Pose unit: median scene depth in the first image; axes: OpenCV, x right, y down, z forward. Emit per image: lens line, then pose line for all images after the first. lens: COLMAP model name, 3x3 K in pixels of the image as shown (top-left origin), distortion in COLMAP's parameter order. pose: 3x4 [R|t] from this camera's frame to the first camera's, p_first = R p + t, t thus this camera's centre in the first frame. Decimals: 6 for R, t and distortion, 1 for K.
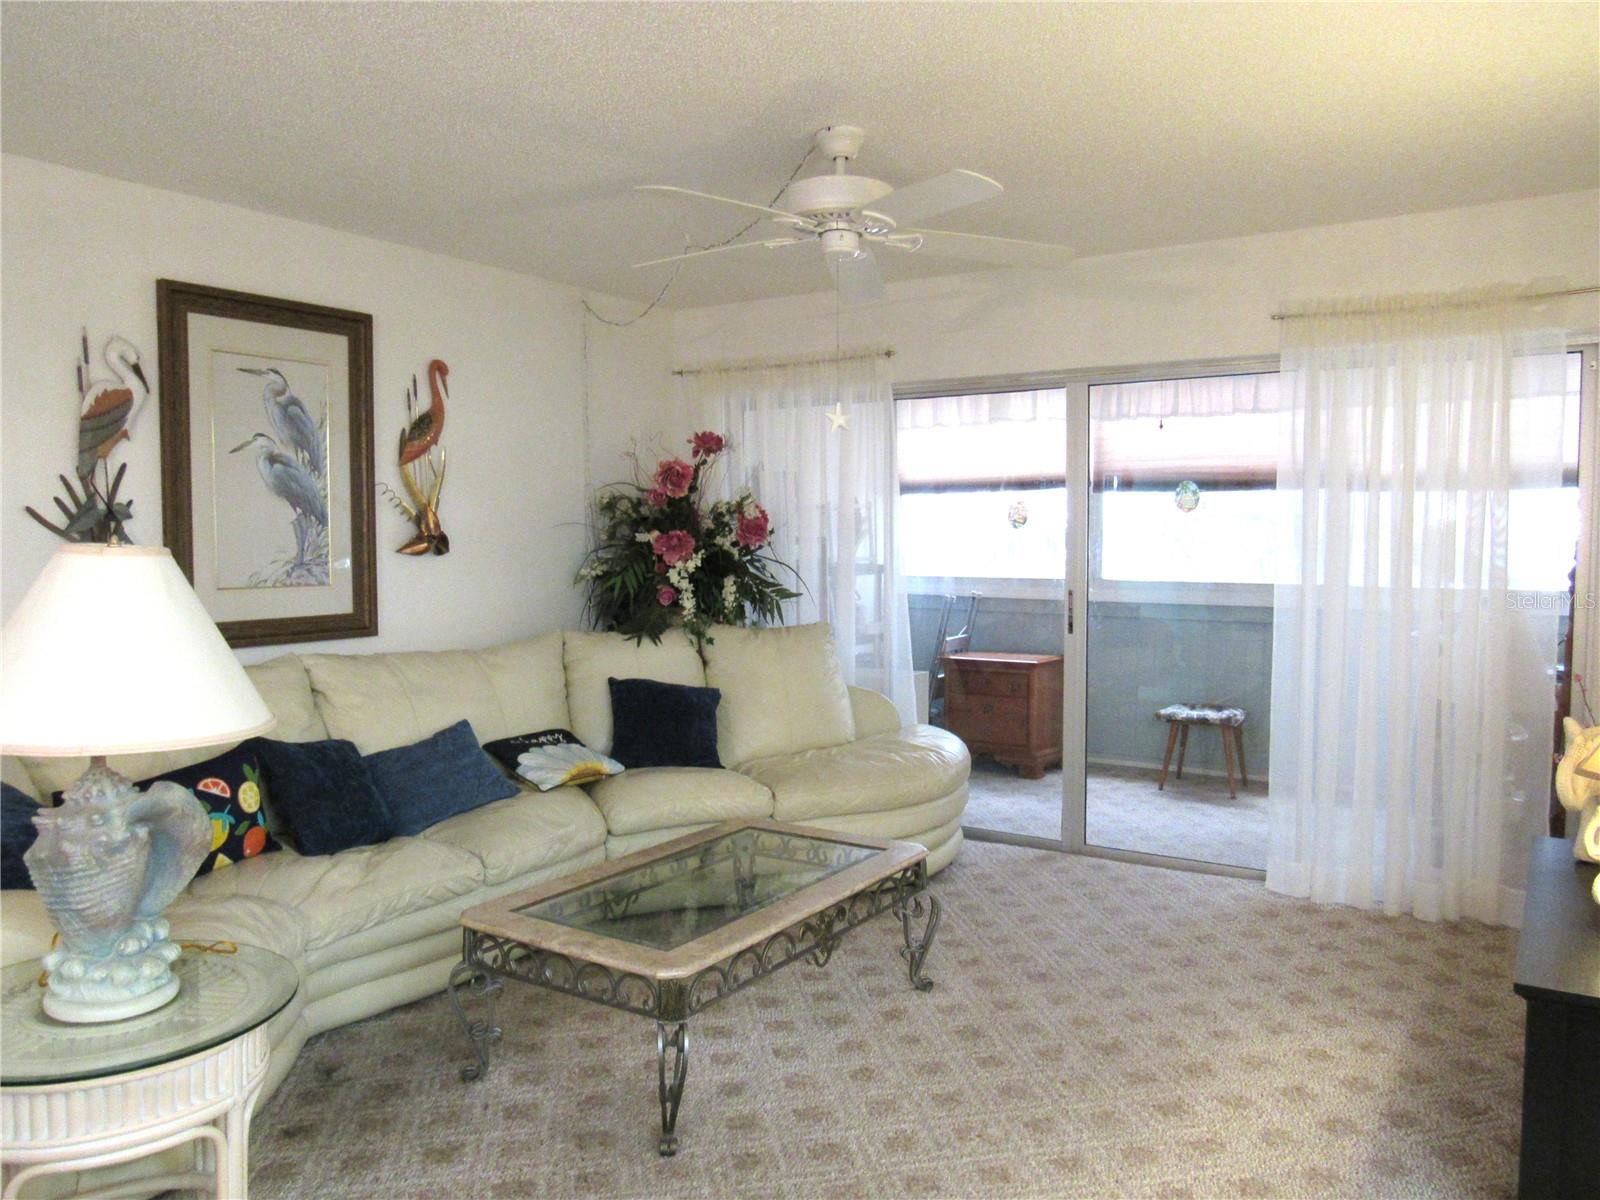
lens RADIAL K [[1196.8, 0, 803.5], [0, 1196.8, 605.3], [0, 0, 1]] dist [-0.027963, 0.007176]
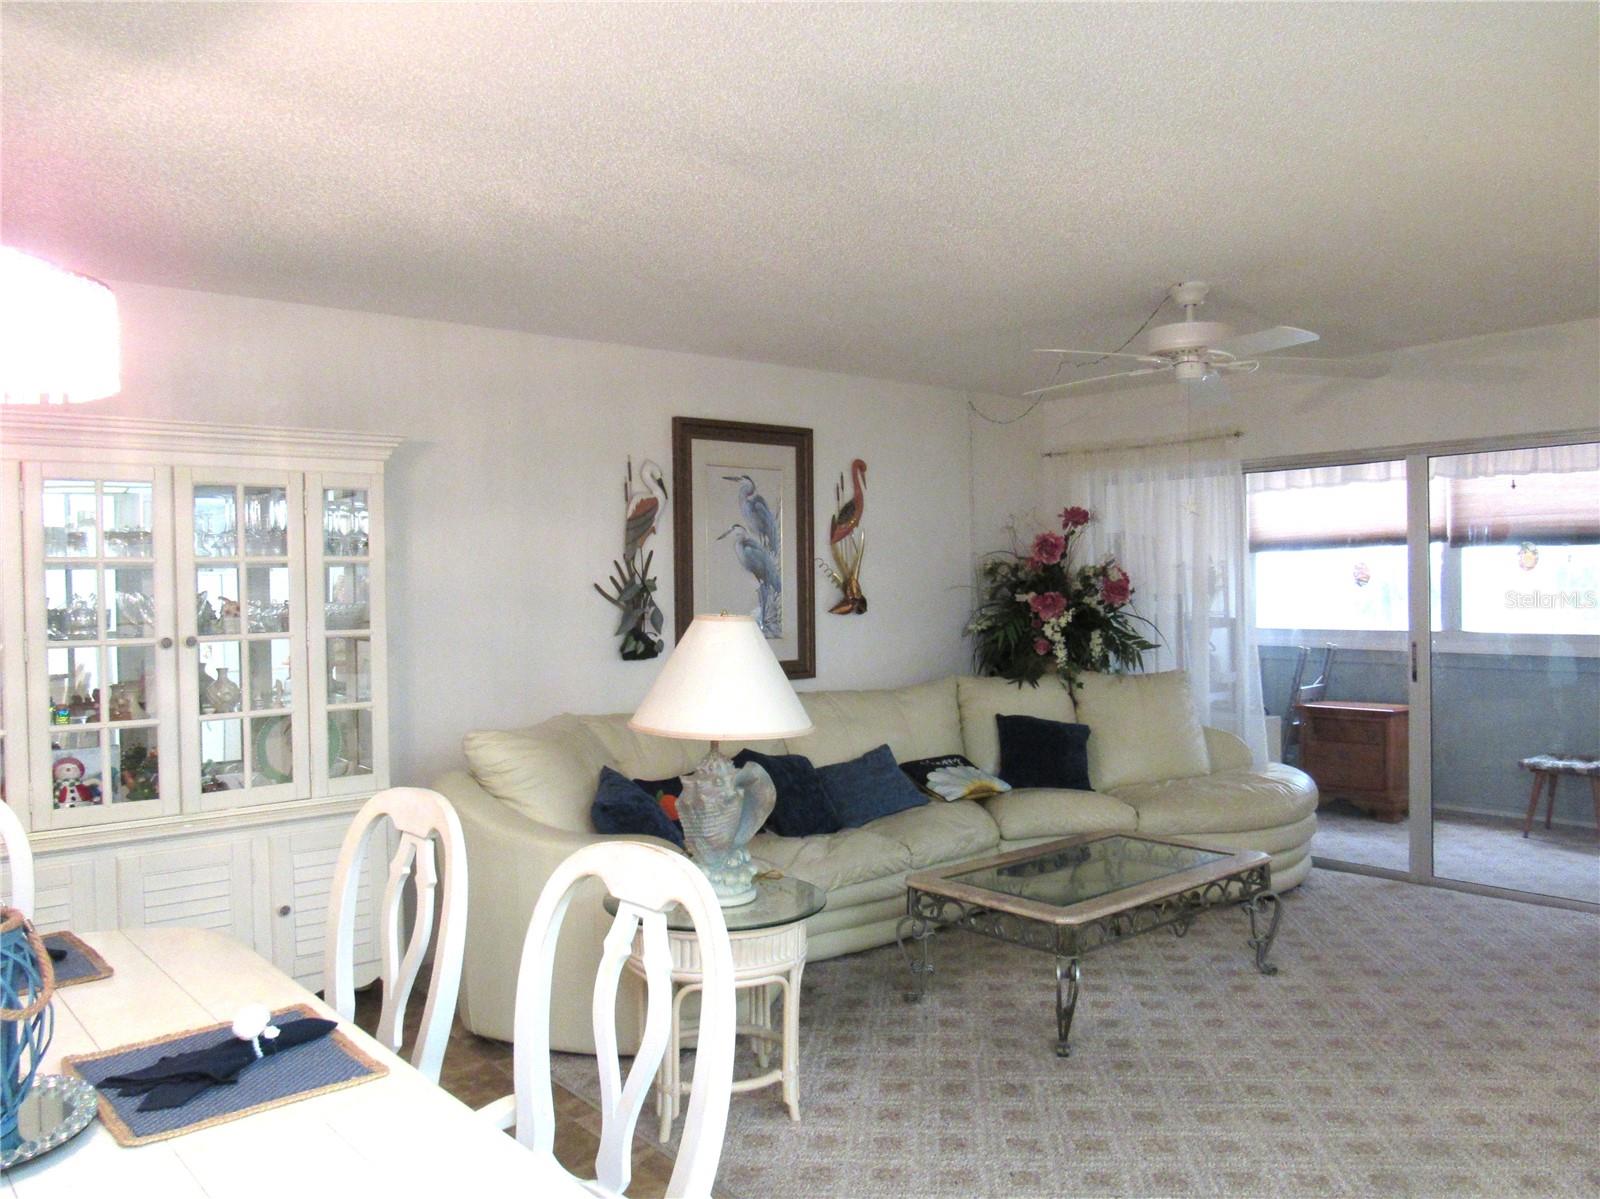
lens RADIAL K [[1196.8, 0, 803.5], [0, 1196.8, 604.8], [0, 0, 1]] dist [-0.027963, 0.007176]
pose [[0.958625, -0.008099, -0.284556, -0.004273], [-0.004217, 0.999081, -0.042644, 0.002471], [0.284640, 0.042080, 0.957710, -0.258622]]
